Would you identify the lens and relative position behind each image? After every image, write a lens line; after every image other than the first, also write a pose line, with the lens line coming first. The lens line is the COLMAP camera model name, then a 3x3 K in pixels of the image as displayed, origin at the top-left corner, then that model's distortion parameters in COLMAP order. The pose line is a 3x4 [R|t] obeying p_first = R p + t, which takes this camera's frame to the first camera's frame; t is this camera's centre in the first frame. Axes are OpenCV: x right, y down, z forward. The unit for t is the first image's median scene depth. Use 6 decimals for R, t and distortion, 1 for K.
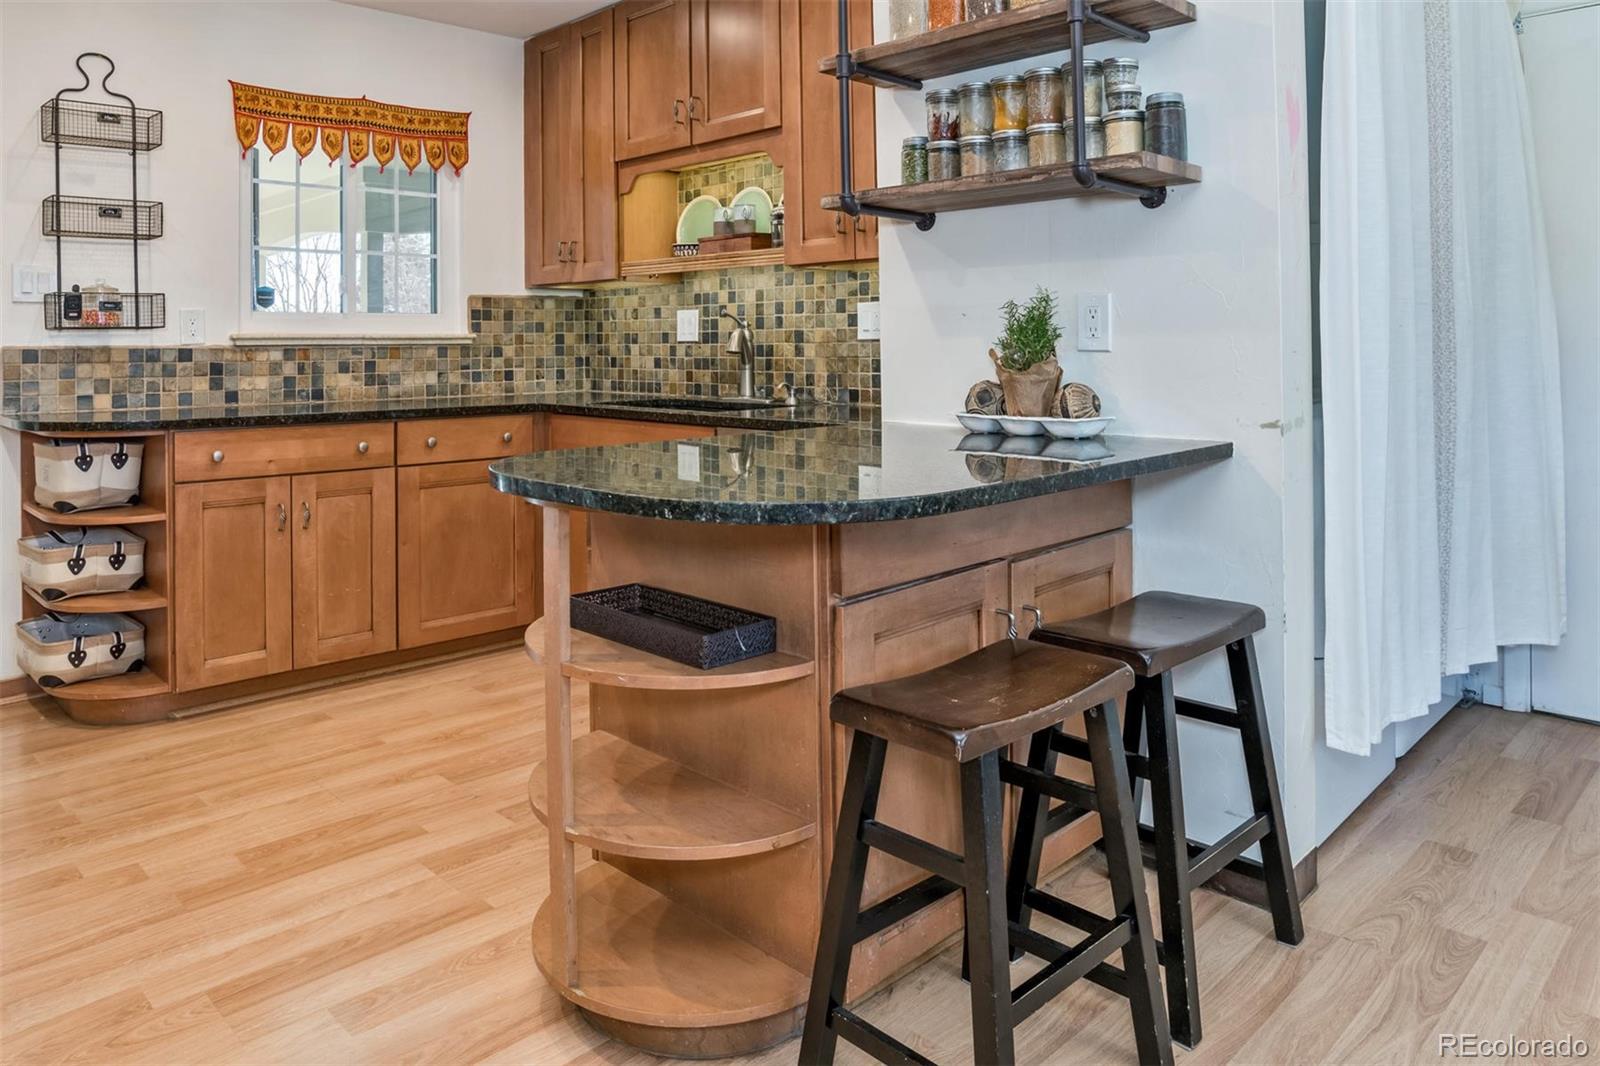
lens RADIAL K [[1085.6, 0, 757.1], [0, 1085.6, 332.3], [0, 0, 1]] dist [-0.057187, 0.025613]
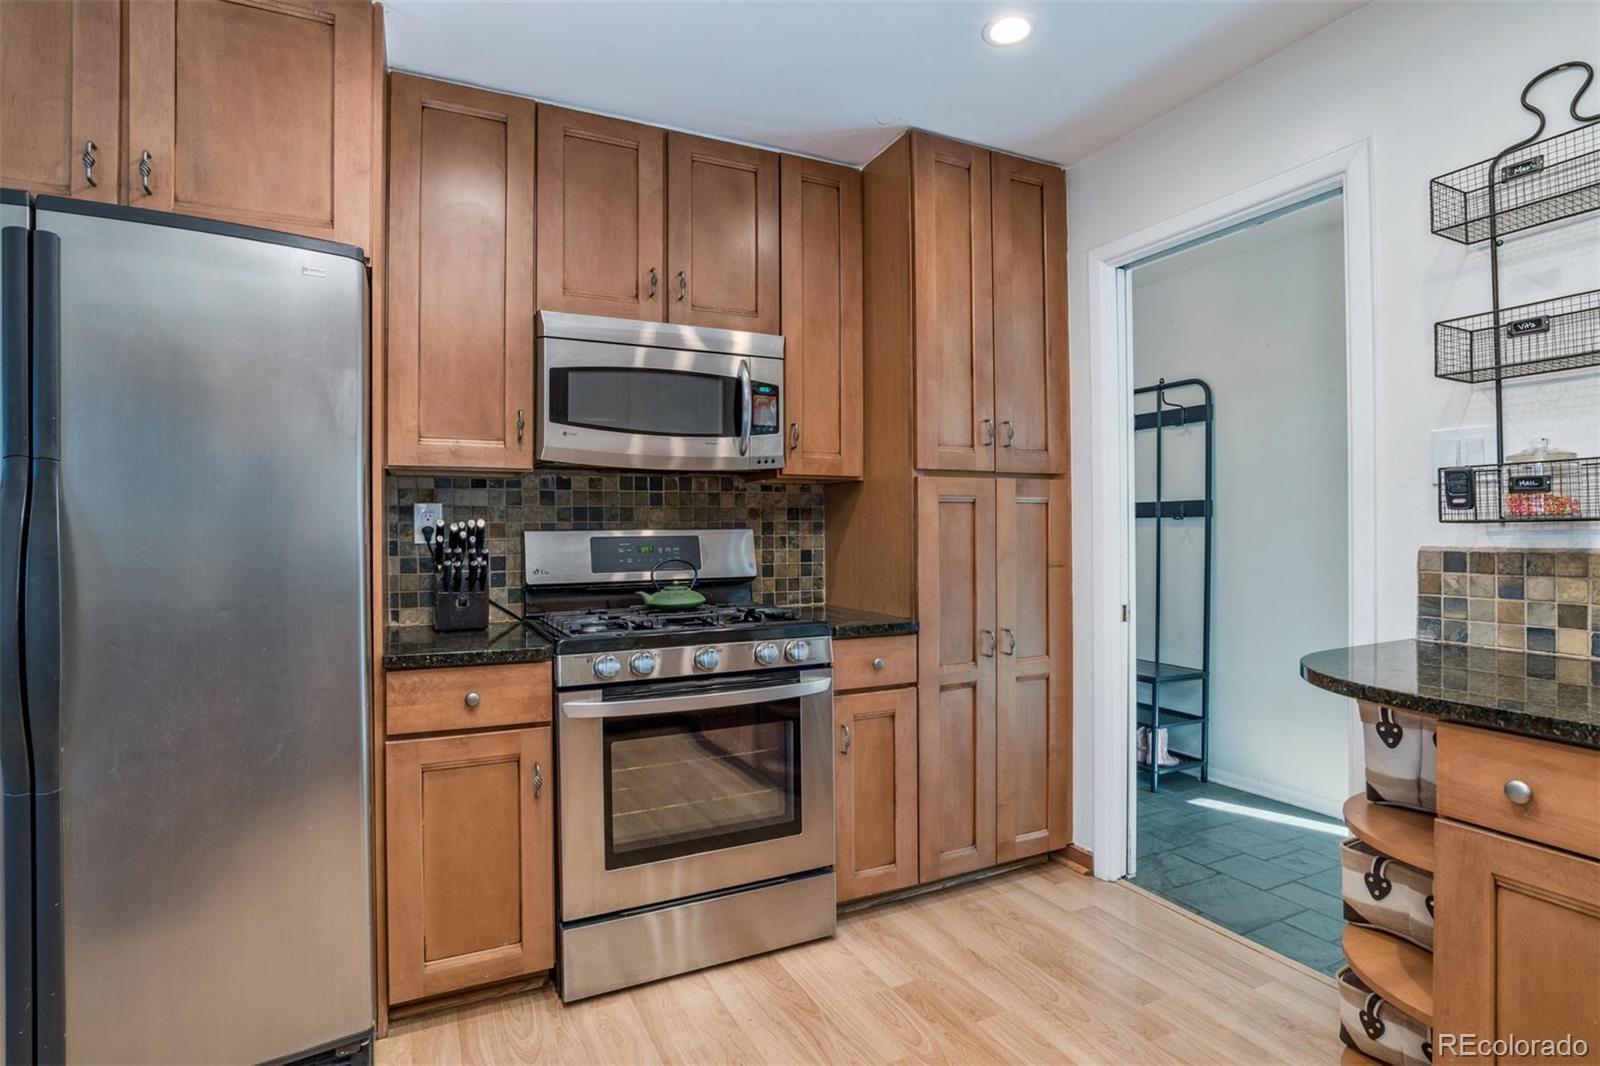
lens RADIAL K [[813.1, 0, 804.0], [0, 813.1, 524.2], [0, 0, 1]] dist [-0.055655, 0.022039]
pose [[-0.293442, 0.006790, -0.955953, -0.065933], [0.018558, 0.999827, 0.001405, -0.010324], [0.955797, -0.017328, -0.293517, 0.736438]]
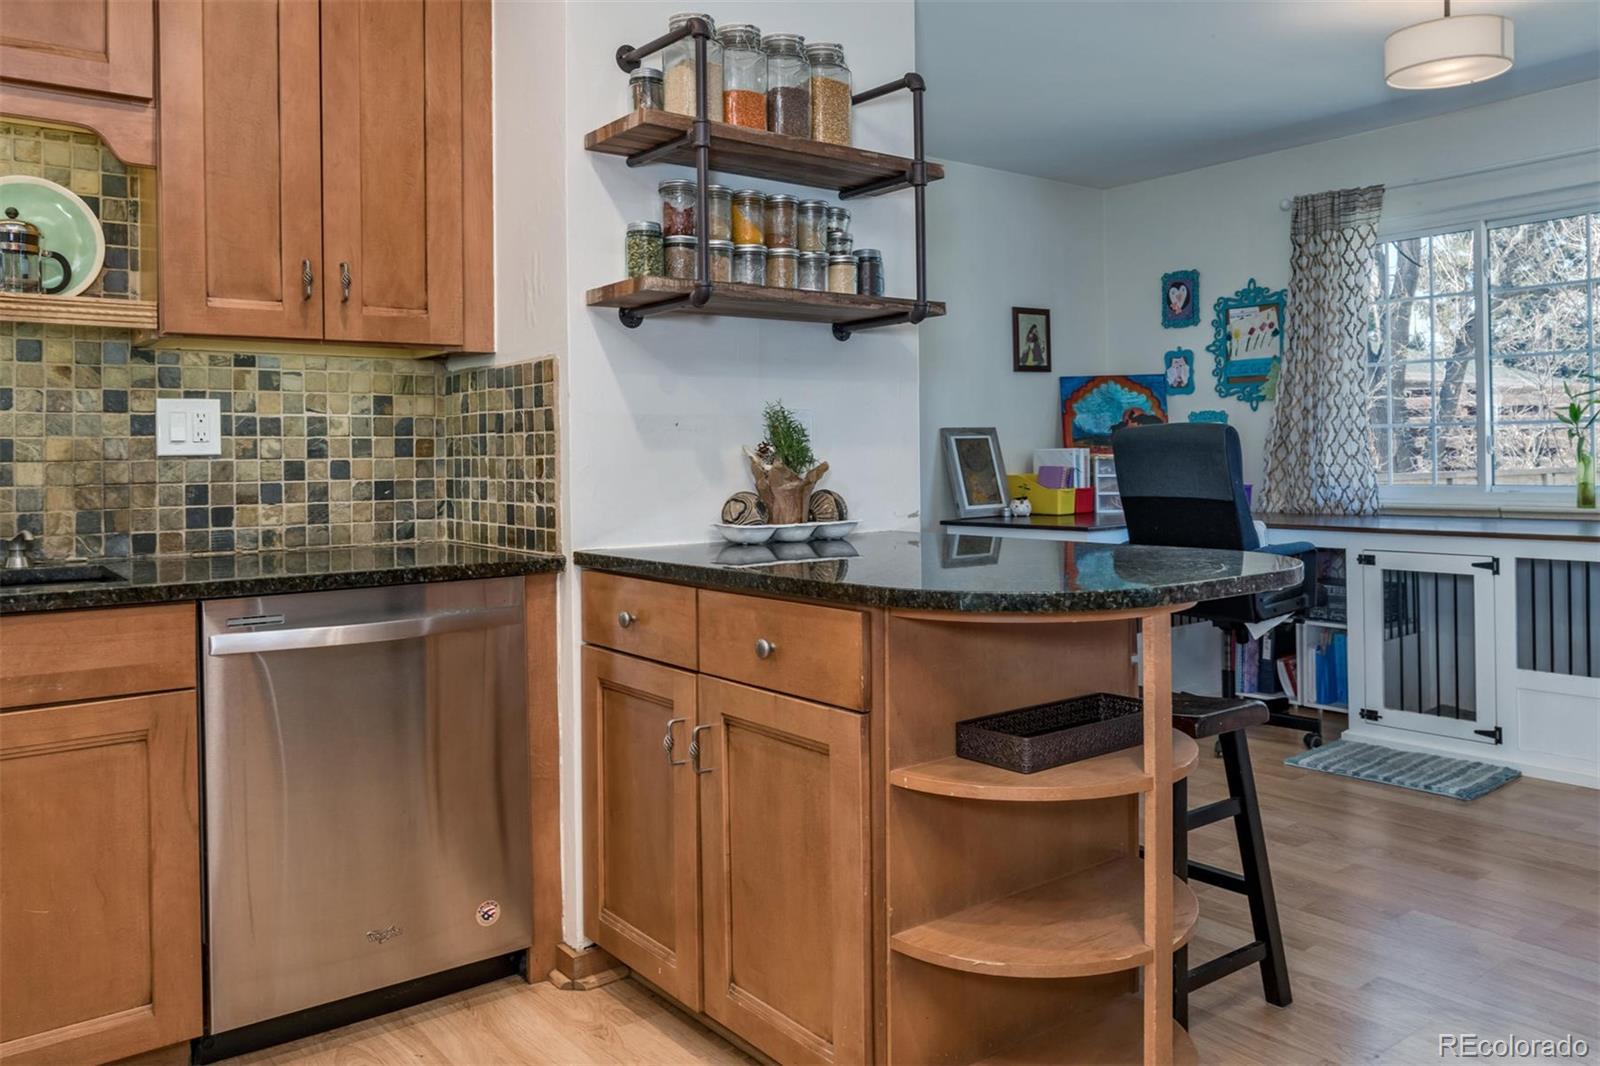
lens RADIAL K [[1184.9, 0, 835.9], [0, 1184.9, 453.1], [0, 0, 1]] dist [-0.032935, 0.025029]
pose [[0.091538, 0.010281, 0.995749, -0.603612], [0.002283, 0.999942, -0.010534, 0.014272], [-0.995799, 0.003237, 0.091509, 0.571822]]
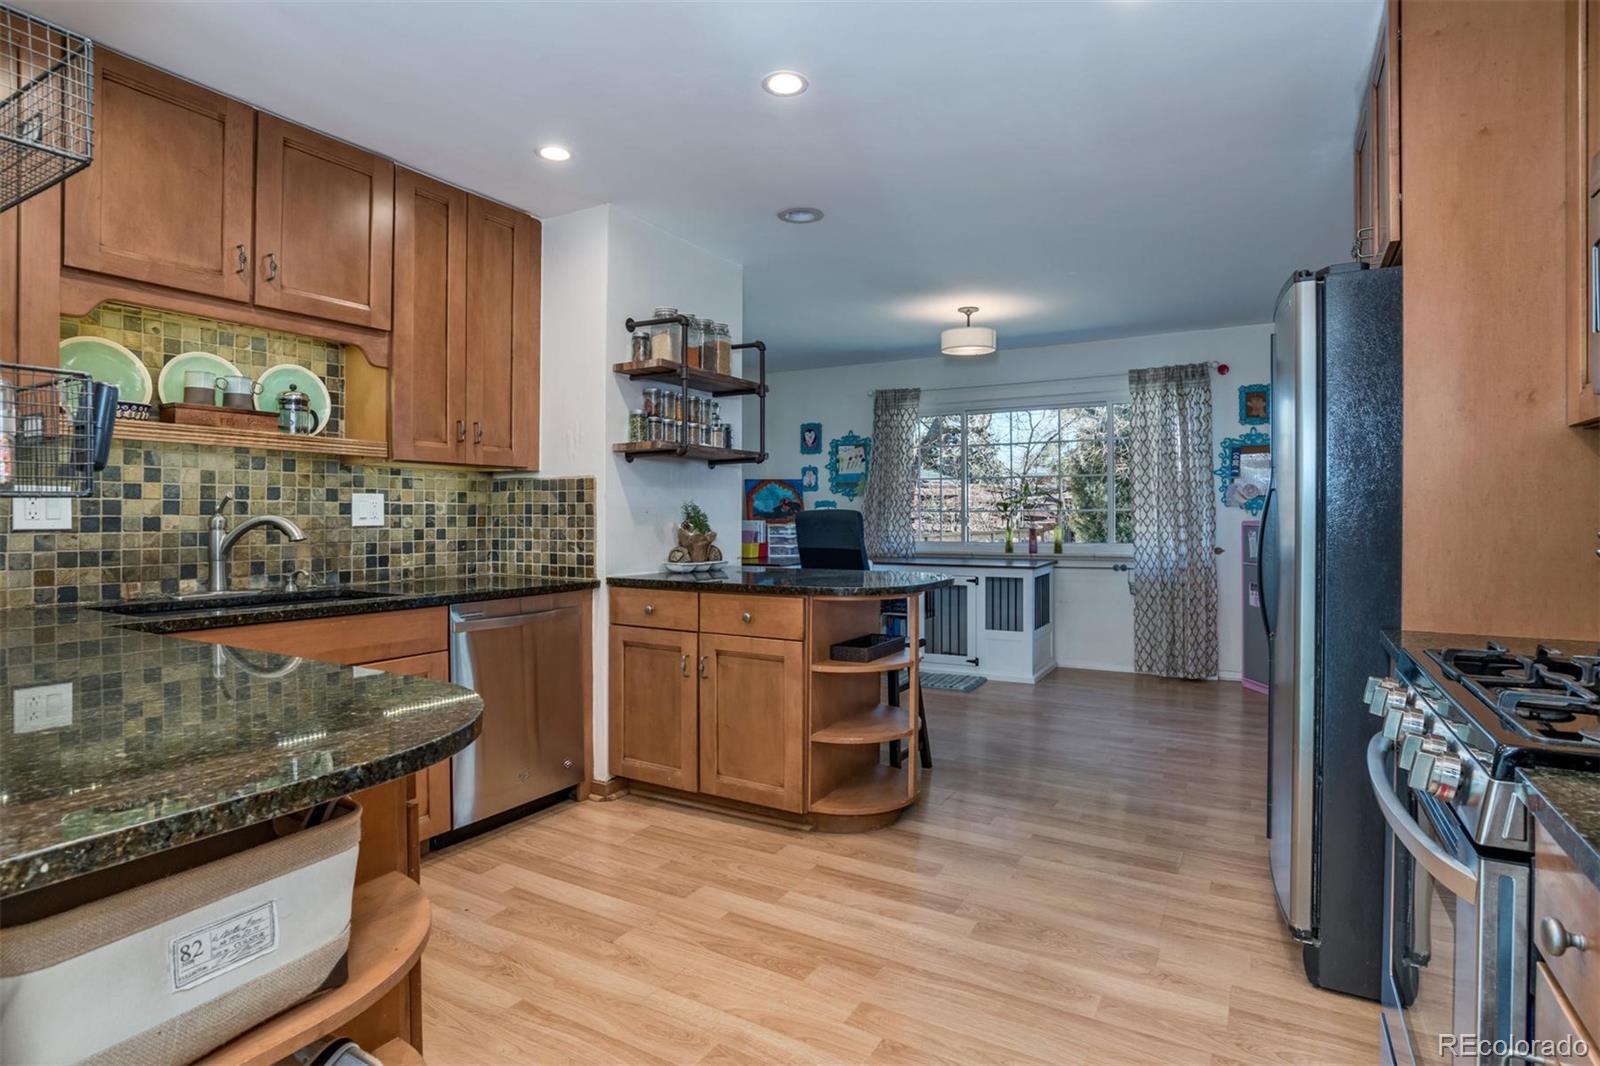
lens RADIAL K [[813.1, 0, 809.2], [0, 813.1, 514.0], [0, 0, 1]] dist [-0.055655, 0.022039]
pose [[-0.286644, 0.011979, 0.957962, -0.890416], [-0.005976, 0.999880, -0.014292, 0.003181], [-0.958019, -0.009821, -0.286538, 0.839555]]
